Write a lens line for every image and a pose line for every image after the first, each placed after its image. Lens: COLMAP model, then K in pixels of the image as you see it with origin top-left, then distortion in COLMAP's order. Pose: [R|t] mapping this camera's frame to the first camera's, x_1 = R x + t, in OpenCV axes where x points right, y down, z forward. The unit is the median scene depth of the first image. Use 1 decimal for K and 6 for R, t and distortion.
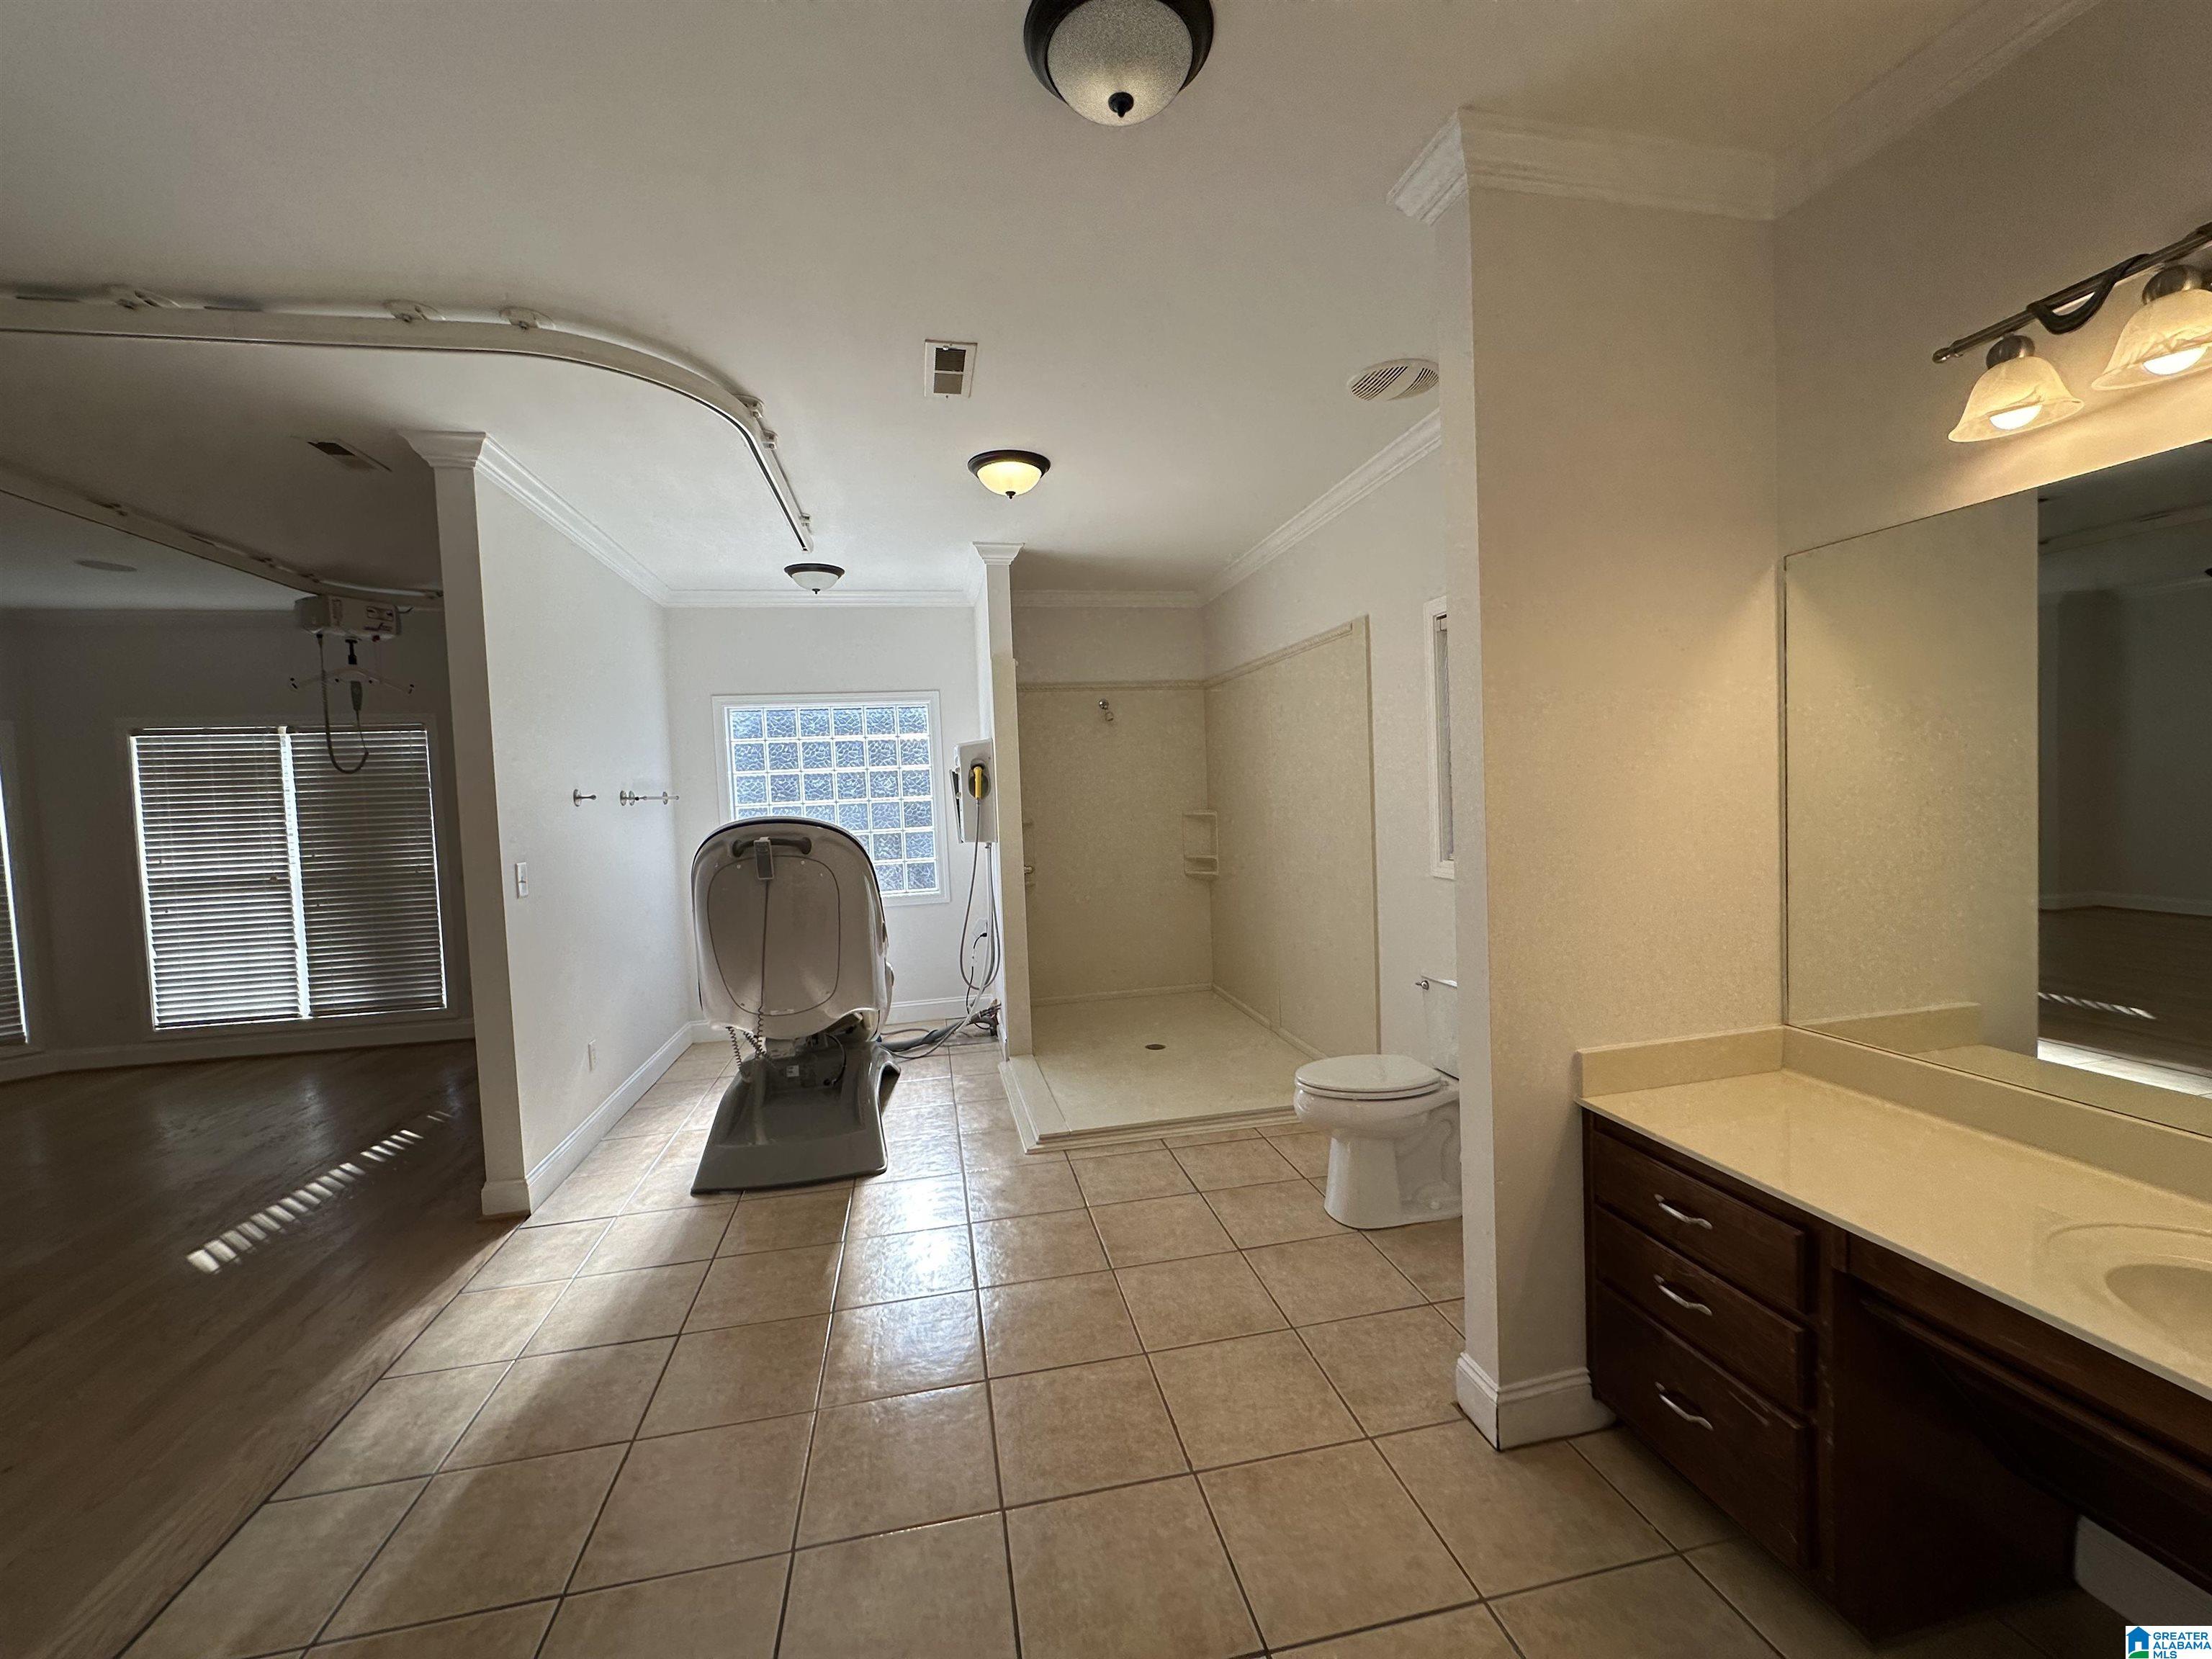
lens RADIAL K [[879.8, 0, 1106.7], [0, 879.8, 834.0], [0, 0, 1]] dist [-0.002972, 0.000205]
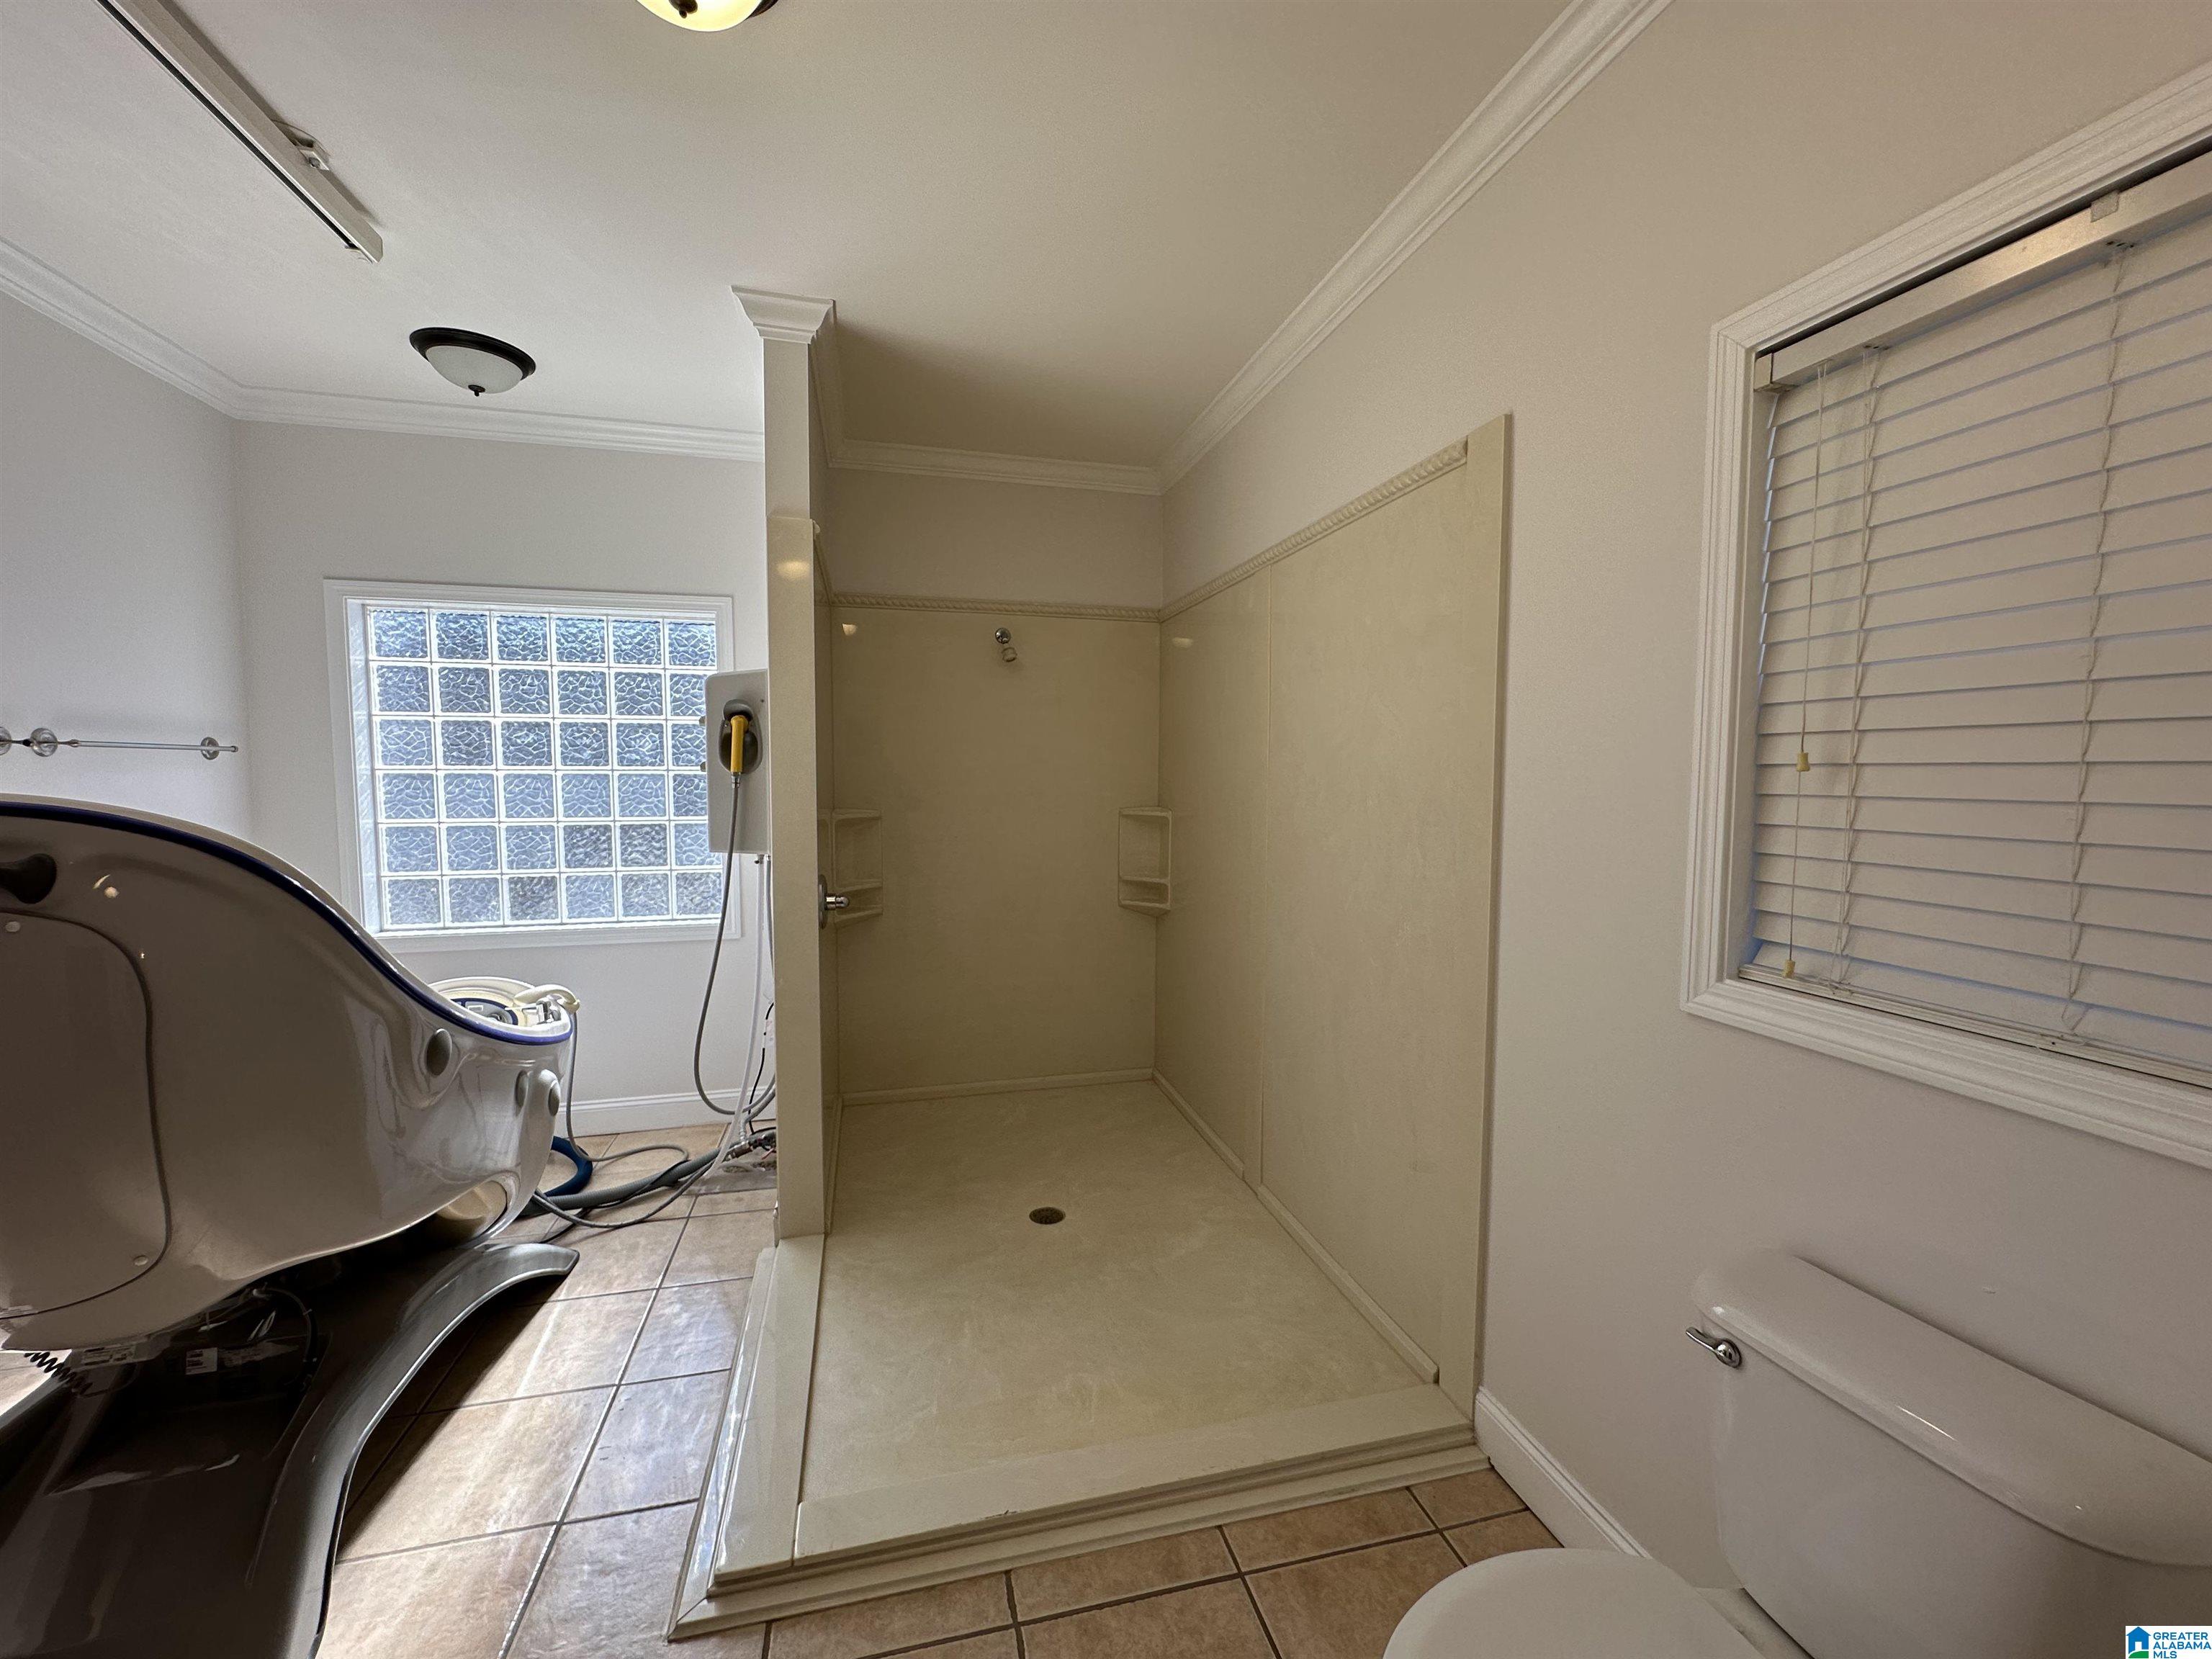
lens RADIAL K [[879.8, 0, 1102.8], [0, 879.8, 826.0], [0, 0, 1]] dist [-0.002972, 0.000205]
pose [[0.998041, 0.042585, 0.045831, 0.052145], [-0.042924, 0.999058, 0.006419, -0.019280], [-0.045515, -0.008374, 0.998929, 0.403110]]
